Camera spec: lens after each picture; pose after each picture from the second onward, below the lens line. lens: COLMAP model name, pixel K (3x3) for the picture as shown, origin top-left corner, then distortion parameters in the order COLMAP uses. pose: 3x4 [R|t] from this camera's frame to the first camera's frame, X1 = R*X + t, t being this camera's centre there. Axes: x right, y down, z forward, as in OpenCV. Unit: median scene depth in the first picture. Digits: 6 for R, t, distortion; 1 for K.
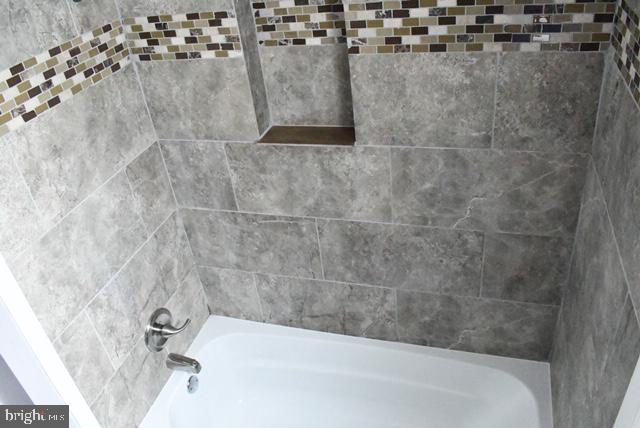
lens RADIAL K [[505.2, 0, 305.8], [0, 505.2, 212.8], [0, 0, 1]] dist [-0.094166, 0.007704]
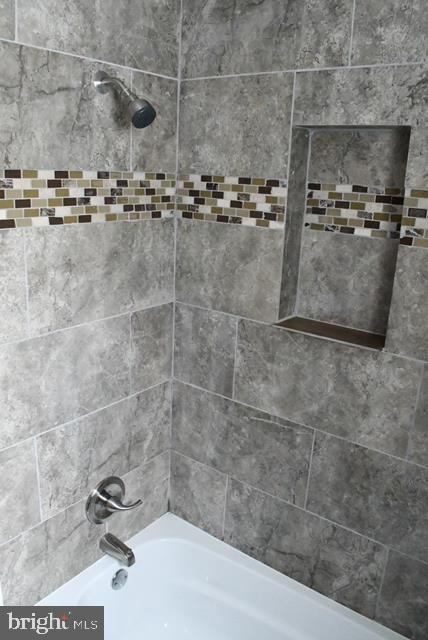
lens RADIAL K [[505.2, 0, 204.8], [0, 505.2, 318.9], [0, 0, 1]] dist [-0.094166, 0.007704]
pose [[0.927928, 0.248618, -0.277739, 0.037356], [-0.315057, 0.921302, -0.227907, 0.095052], [0.199220, 0.298985, 0.933231, 0.131845]]
